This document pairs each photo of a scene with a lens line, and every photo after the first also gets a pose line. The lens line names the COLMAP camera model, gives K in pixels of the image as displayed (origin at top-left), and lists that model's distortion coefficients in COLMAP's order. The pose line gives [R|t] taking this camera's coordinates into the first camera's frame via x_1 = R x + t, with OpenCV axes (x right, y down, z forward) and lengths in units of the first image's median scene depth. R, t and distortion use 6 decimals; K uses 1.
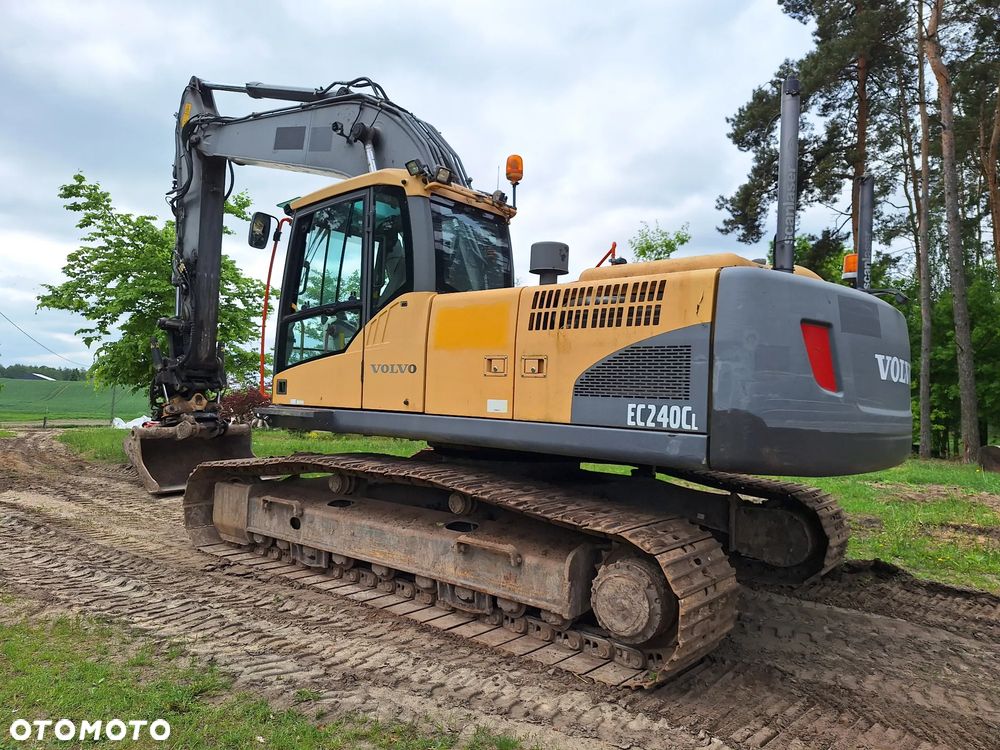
lens RADIAL K [[691.1, 0, 499.6], [0, 691.1, 380.4], [0, 0, 1]] dist [0.090321, -0.094753]
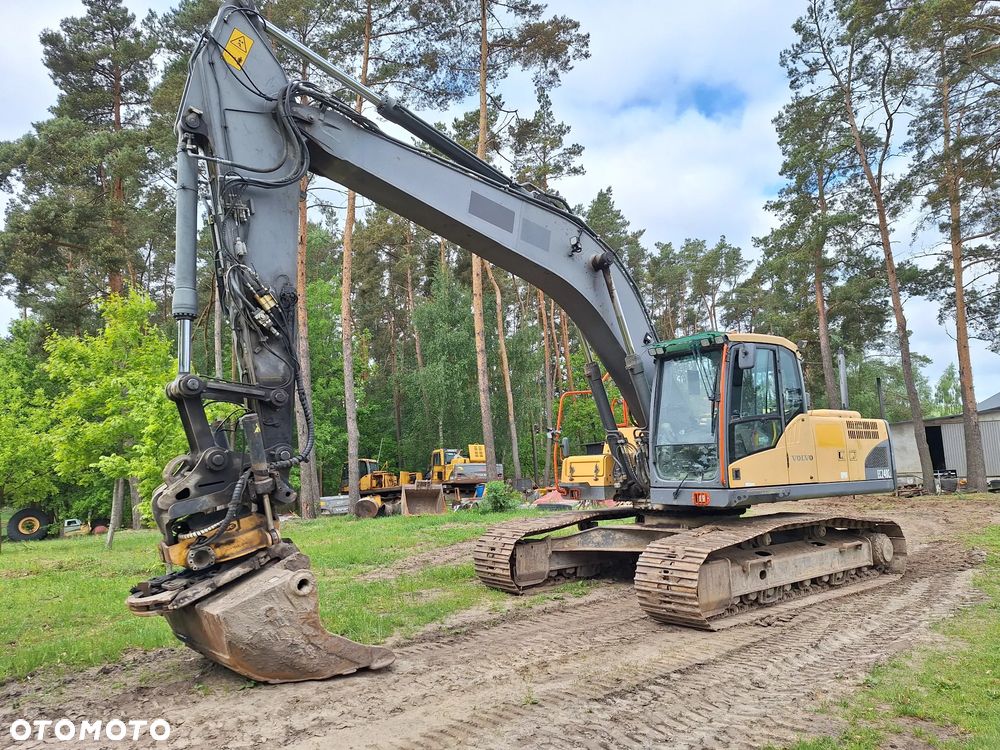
lens RADIAL K [[691.1, 0, 492.6], [0, 691.1, 383.9], [0, 0, 1]] dist [0.090321, -0.094753]
pose [[0.214015, 0.077156, 0.973779, -2.073439], [0.017996, 0.996395, -0.082903, -0.071473], [-0.976665, 0.035266, 0.211855, 1.425899]]
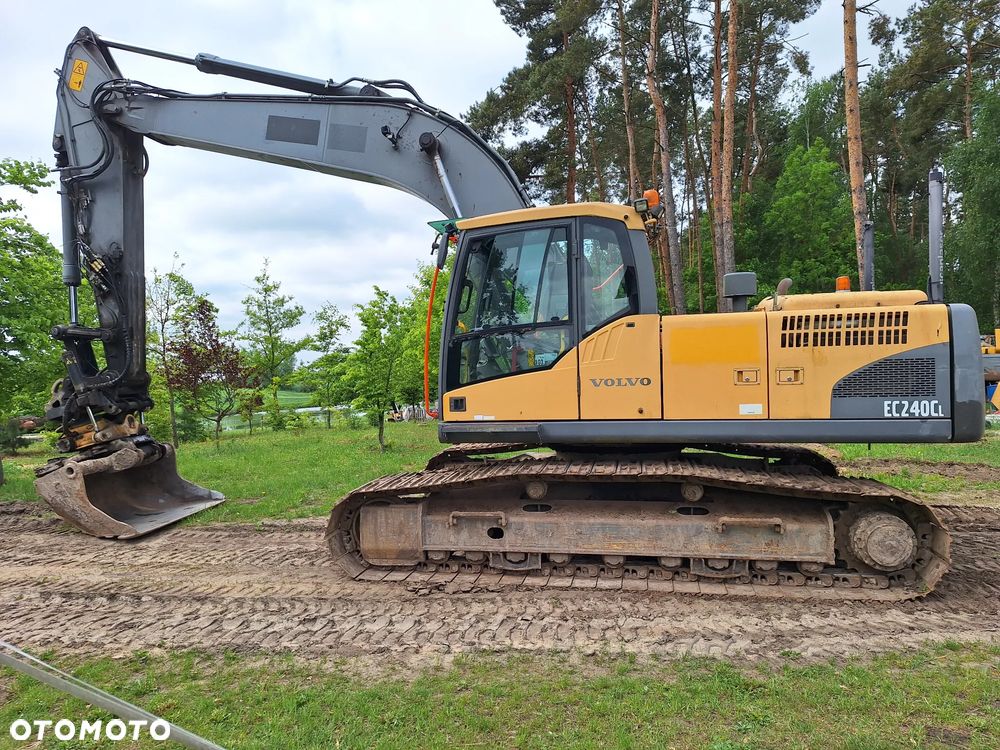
lens RADIAL K [[691.1, 0, 501.3], [0, 691.1, 379.7], [0, 0, 1]] dist [0.090321, -0.094753]
pose [[0.883005, -0.063300, 0.465076, -0.888634], [0.047246, 0.997819, 0.046107, -0.085560], [-0.466980, -0.018740, 0.884069, 0.095268]]
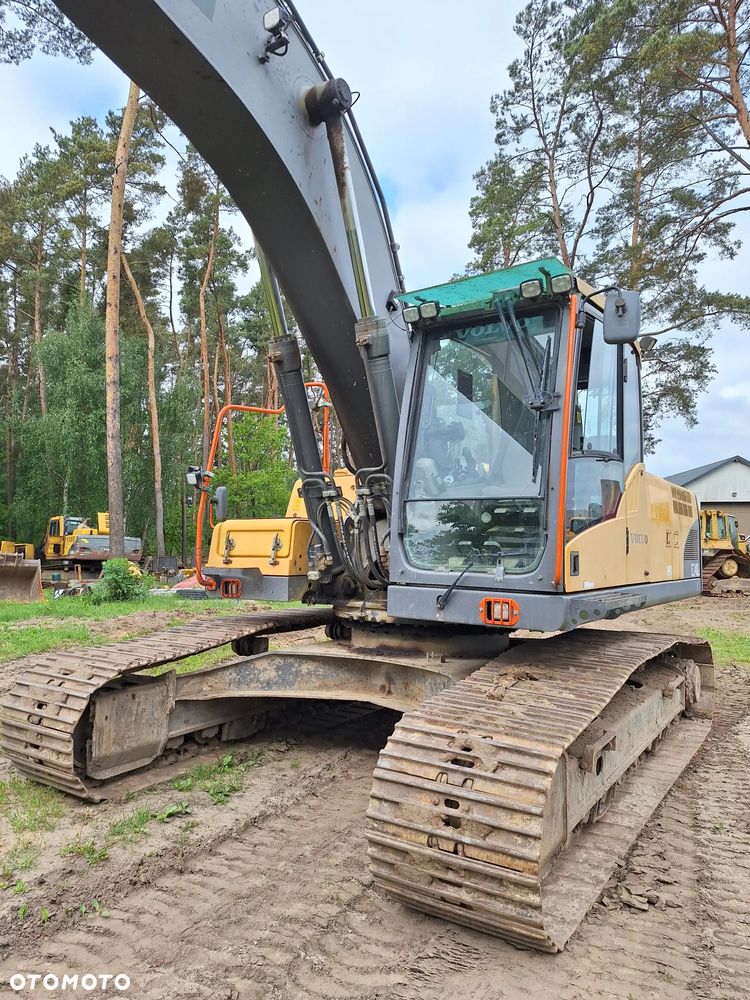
lens RADIAL K [[691.1, 0, 368.6], [0, 691.1, 494.0], [0, 0, 1]] dist [0.090321, -0.094753]
pose [[-0.098465, 0.040228, 0.994327, -1.127350], [-0.038754, 0.998270, -0.044225, -0.022227], [-0.994386, -0.042889, -0.096735, 1.530111]]
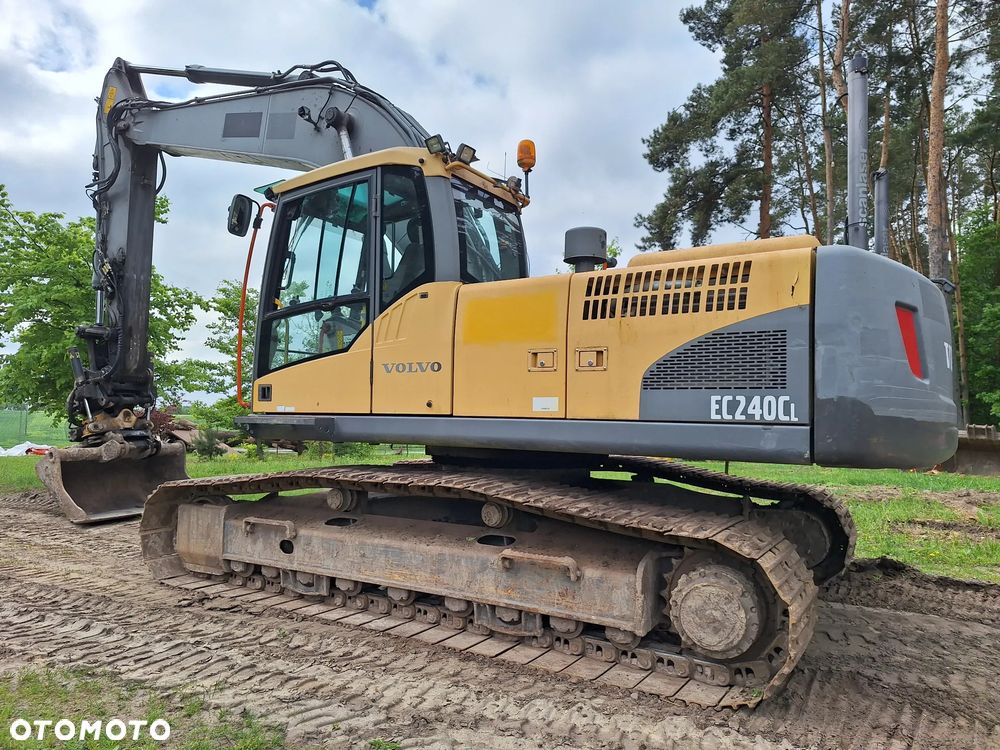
lens RADIAL K [[691.1, 0, 501.9], [0, 691.1, 383.8], [0, 0, 1]] dist [0.090321, -0.094753]
pose [[0.990174, -0.012792, 0.139255, -0.169974], [0.015757, 0.999672, -0.020211, 0.025338], [-0.138951, 0.022207, 0.990050, 0.099501]]
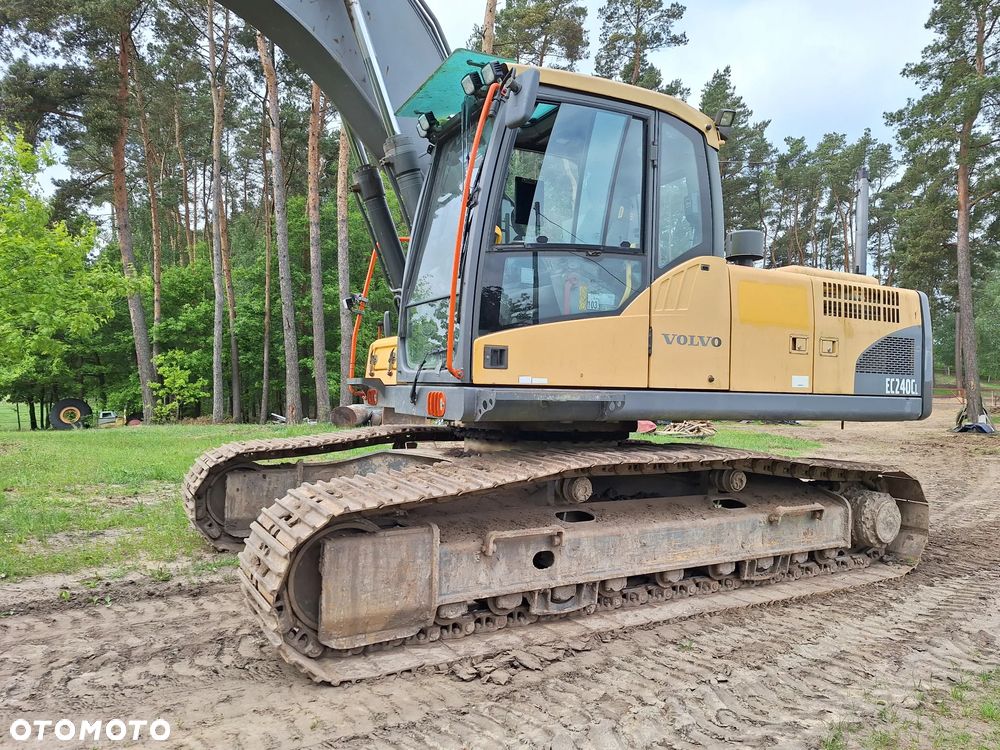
lens RADIAL K [[691.1, 0, 513.6], [0, 691.1, 383.2], [0, 0, 1]] dist [0.090321, -0.094753]
pose [[0.360912, -0.018058, 0.932425, -1.091757], [-0.026669, 0.999204, 0.029674, 0.017495], [-0.932218, -0.035577, 0.360143, 0.932418]]
